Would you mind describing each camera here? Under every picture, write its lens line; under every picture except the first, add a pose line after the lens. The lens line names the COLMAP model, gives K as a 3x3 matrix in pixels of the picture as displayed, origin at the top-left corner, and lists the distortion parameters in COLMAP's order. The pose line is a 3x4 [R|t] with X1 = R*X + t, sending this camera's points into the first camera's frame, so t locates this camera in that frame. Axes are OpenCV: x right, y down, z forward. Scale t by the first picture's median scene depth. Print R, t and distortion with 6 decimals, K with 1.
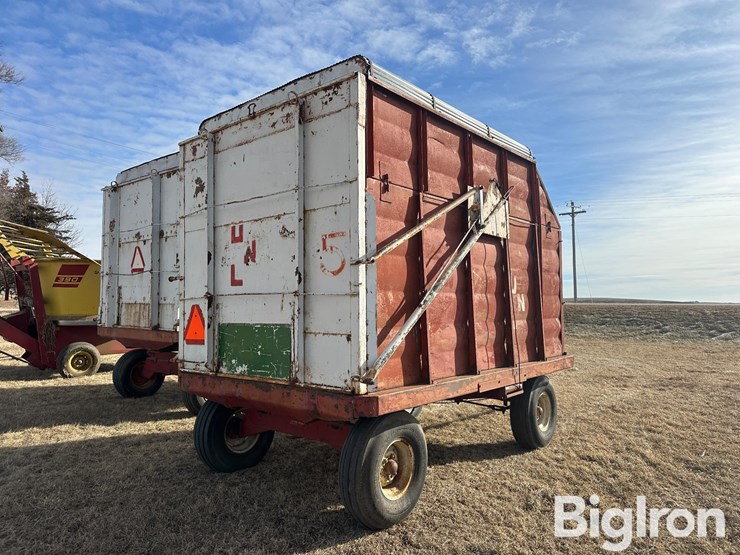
lens RADIAL K [[514.2, 0, 376.2], [0, 514.2, 282.0], [0, 0, 1]] dist [0.078083, -0.096101]
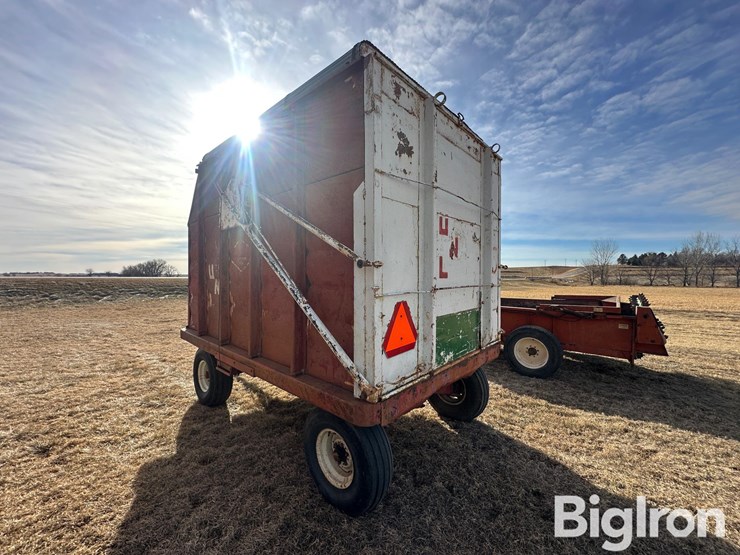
lens RADIAL K [[293.8, 0, 381.3], [0, 293.8, 275.0], [0, 0, 1]] dist [-0.007223, 0.001525]
pose [[0.023542, -0.004251, 0.999714, -0.863847], [-0.053219, 0.998568, 0.005499, 0.004865], [-0.998305, -0.053333, 0.023282, 1.135150]]
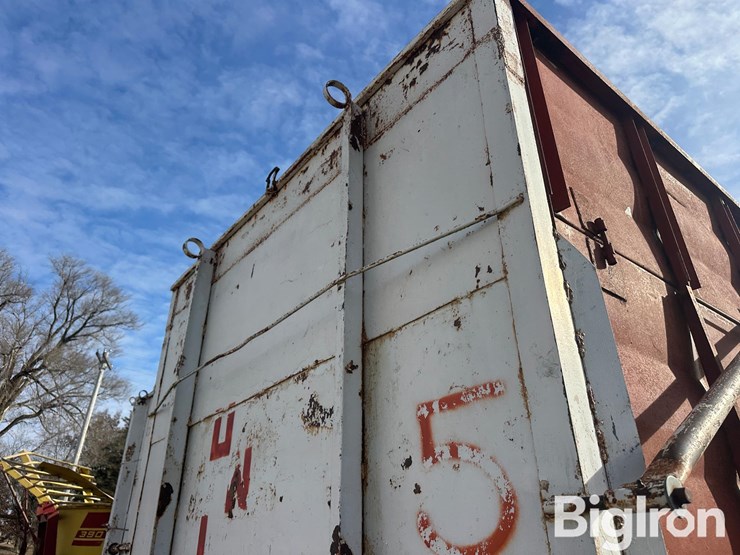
lens RADIAL K [[514.2, 0, 374.6], [0, 514.2, 276.5], [0, 0, 1]] dist [0.078083, -0.096101]
pose [[0.979961, -0.096752, -0.174114, -0.061053], [0.012500, 0.902260, -0.431012, -0.025979], [0.198797, 0.420199, 0.885388, 0.609456]]
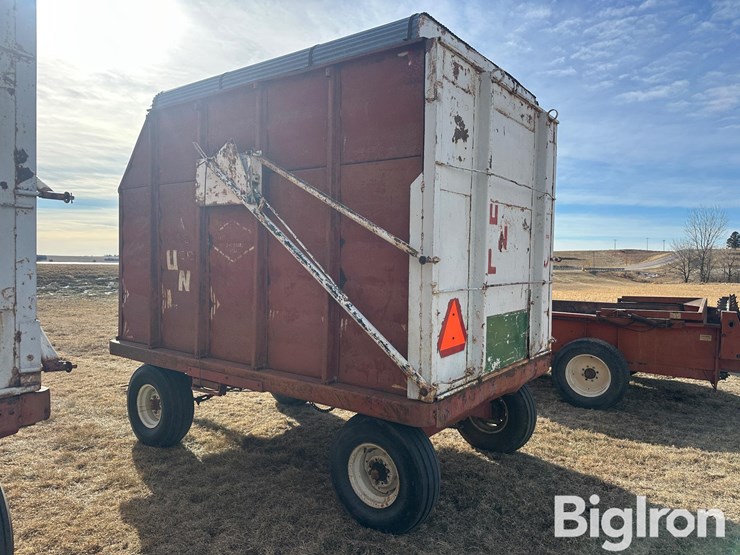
lens RADIAL K [[514.2, 0, 403.8], [0, 514.2, 273.5], [0, 0, 1]] dist [0.078083, -0.096101]
pose [[-0.099879, -0.029835, 0.994552, -1.155148], [-0.068744, 0.997369, 0.023016, -0.002696], [-0.992622, -0.066070, -0.101667, 1.269235]]
